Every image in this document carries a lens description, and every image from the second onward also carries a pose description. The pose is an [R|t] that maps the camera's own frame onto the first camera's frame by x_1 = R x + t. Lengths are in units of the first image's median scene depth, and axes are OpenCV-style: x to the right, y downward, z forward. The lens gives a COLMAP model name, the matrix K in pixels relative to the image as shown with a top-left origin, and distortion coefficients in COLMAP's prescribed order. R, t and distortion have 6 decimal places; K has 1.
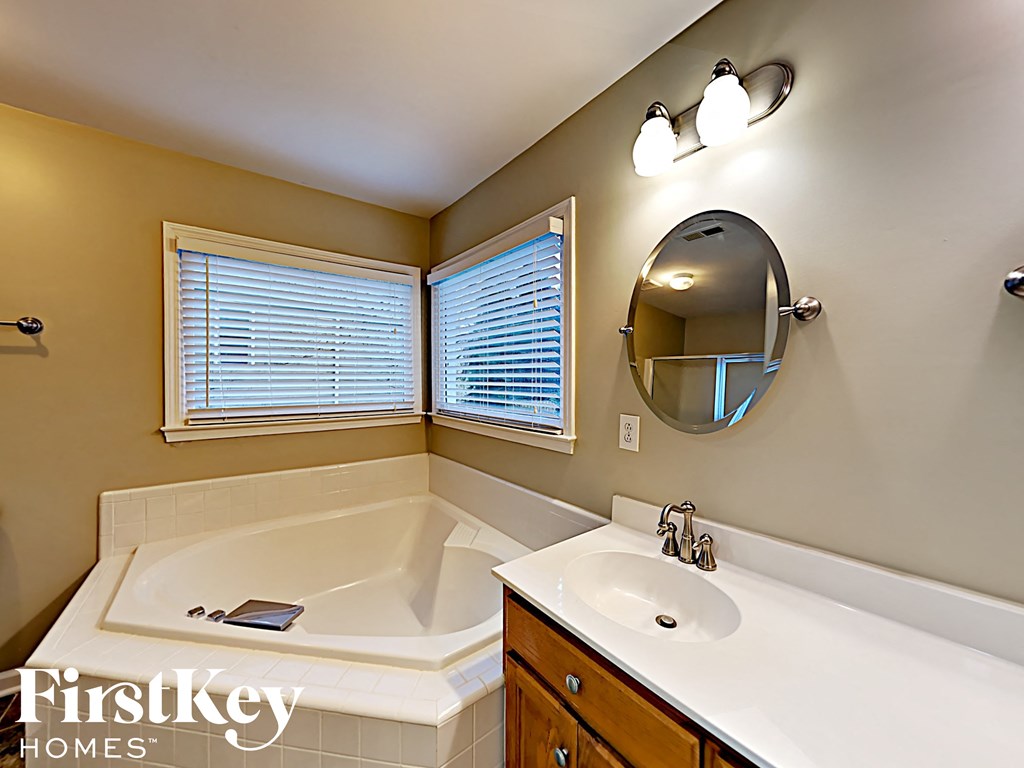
lens RADIAL K [[381.5, 0, 510.4], [0, 381.5, 383.0], [0, 0, 1]] dist [0.000174, 0.000127]
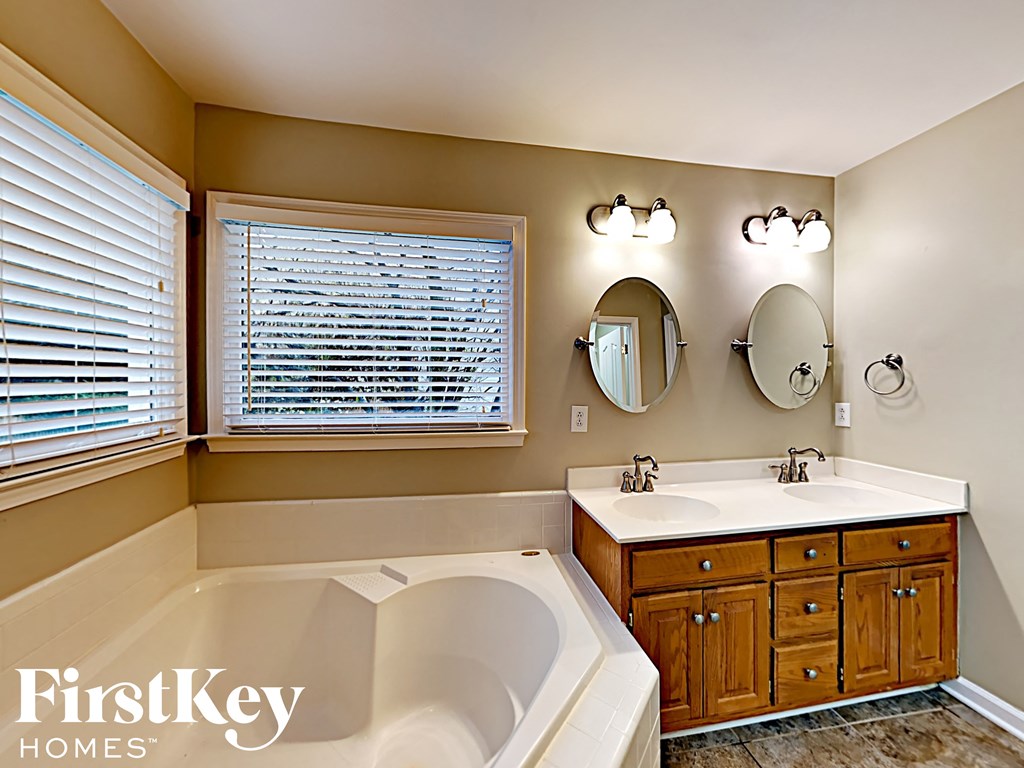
lens RADIAL K [[381.5, 0, 512.8], [0, 381.5, 379.8], [0, 0, 1]] dist [0.000174, 0.000127]
pose [[0.455906, -0.017154, 0.889862, -0.758978], [0.001428, 0.999827, 0.018542, -0.025513], [-0.890027, -0.007182, 0.455852, 0.455984]]
